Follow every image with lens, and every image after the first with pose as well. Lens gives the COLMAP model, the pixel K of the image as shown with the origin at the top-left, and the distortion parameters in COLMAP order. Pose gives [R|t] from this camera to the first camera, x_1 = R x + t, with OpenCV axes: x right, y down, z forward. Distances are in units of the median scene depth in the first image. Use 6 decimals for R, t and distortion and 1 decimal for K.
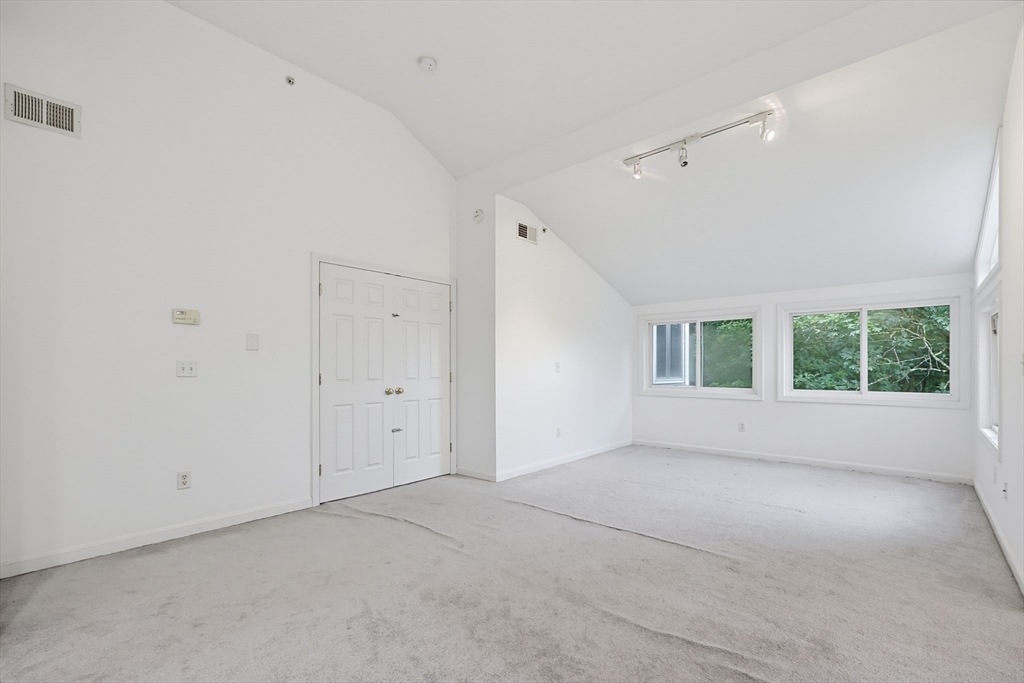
lens RADIAL K [[437.7, 0, 506.1], [0, 437.7, 369.7], [0, 0, 1]] dist [-0.006288, 0.000867]
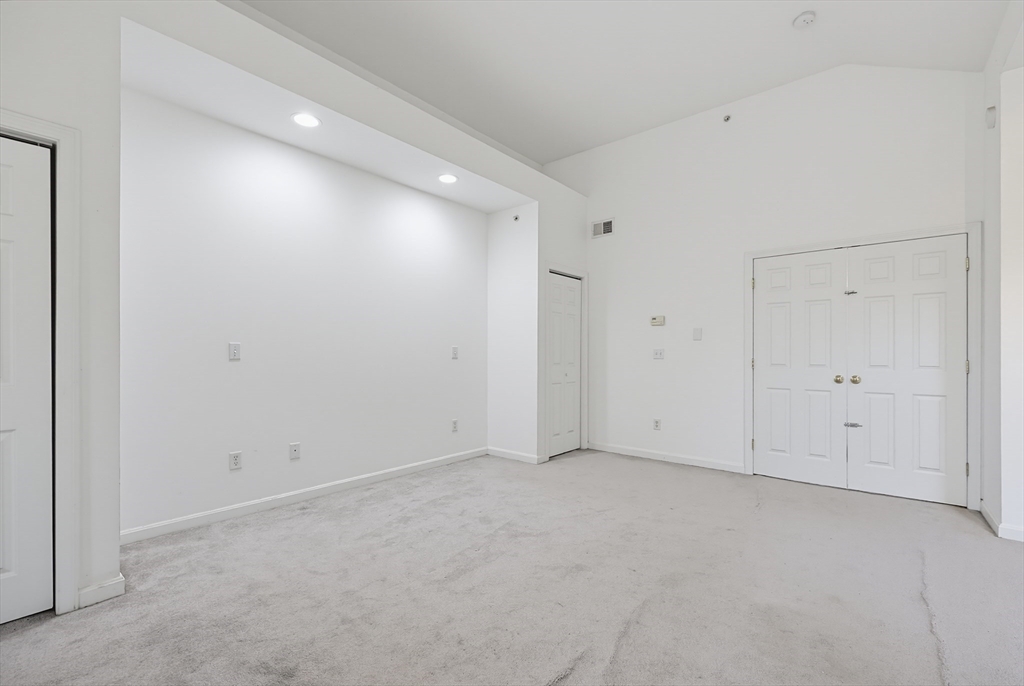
lens RADIAL K [[437.7, 0, 511.0], [0, 437.7, 345.4], [0, 0, 1]] dist [-0.006288, 0.000867]
pose [[0.048886, -0.007744, -0.998774, 0.654798], [0.004646, 0.999961, -0.007526, -0.018373], [0.998794, -0.004272, 0.048920, 0.315506]]
